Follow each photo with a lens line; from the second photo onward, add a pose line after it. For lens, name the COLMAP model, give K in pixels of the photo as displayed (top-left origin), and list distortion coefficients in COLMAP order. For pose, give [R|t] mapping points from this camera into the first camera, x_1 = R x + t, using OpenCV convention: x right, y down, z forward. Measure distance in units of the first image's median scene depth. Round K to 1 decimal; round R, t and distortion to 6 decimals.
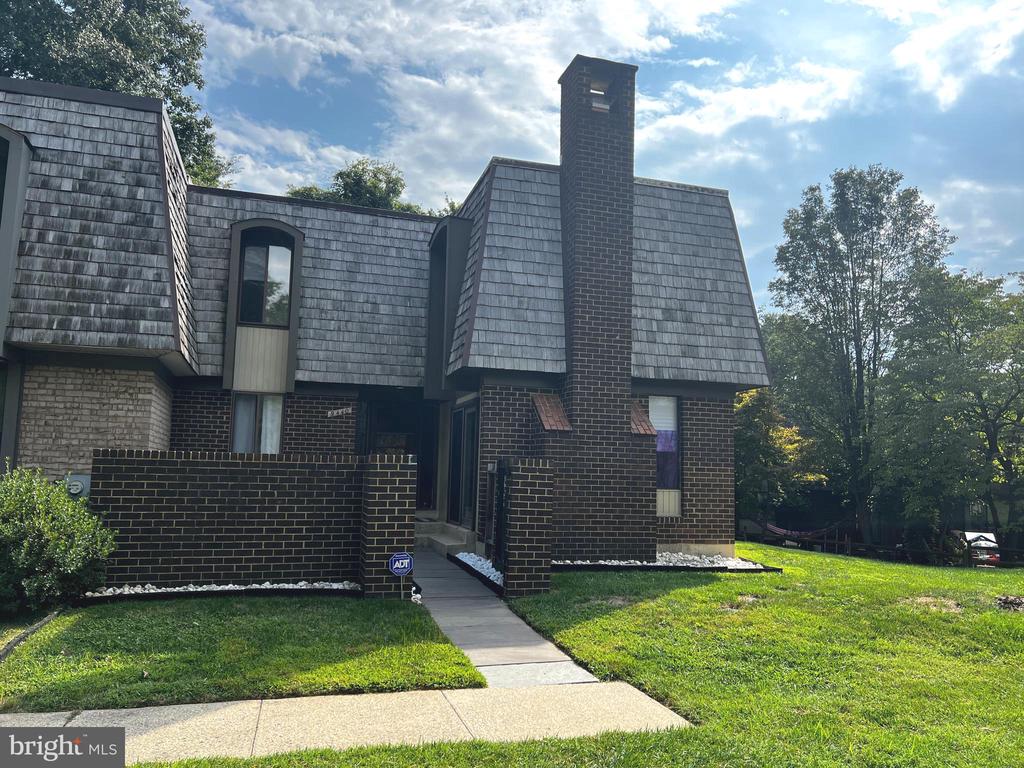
lens RADIAL K [[767.2, 0, 514.0], [0, 767.2, 384.9], [0, 0, 1]] dist [0.052683, -0.066150]
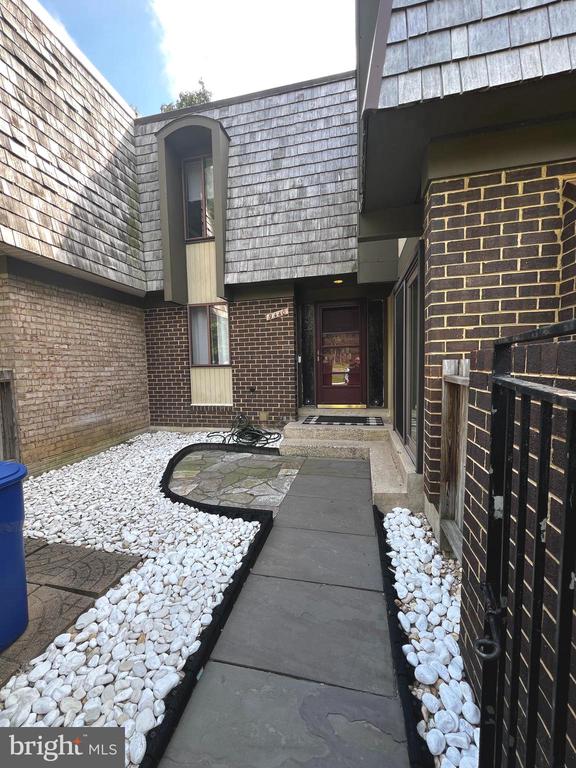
lens RADIAL K [[305.4, 0, 289.4], [0, 305.4, 383.2], [0, 0, 1]] dist [0.003334, 0.001890]
pose [[0.868835, -0.012700, -0.494939, -0.019542], [0.099242, 0.983849, 0.148968, 0.065905], [0.485053, -0.178548, 0.856063, 0.657398]]
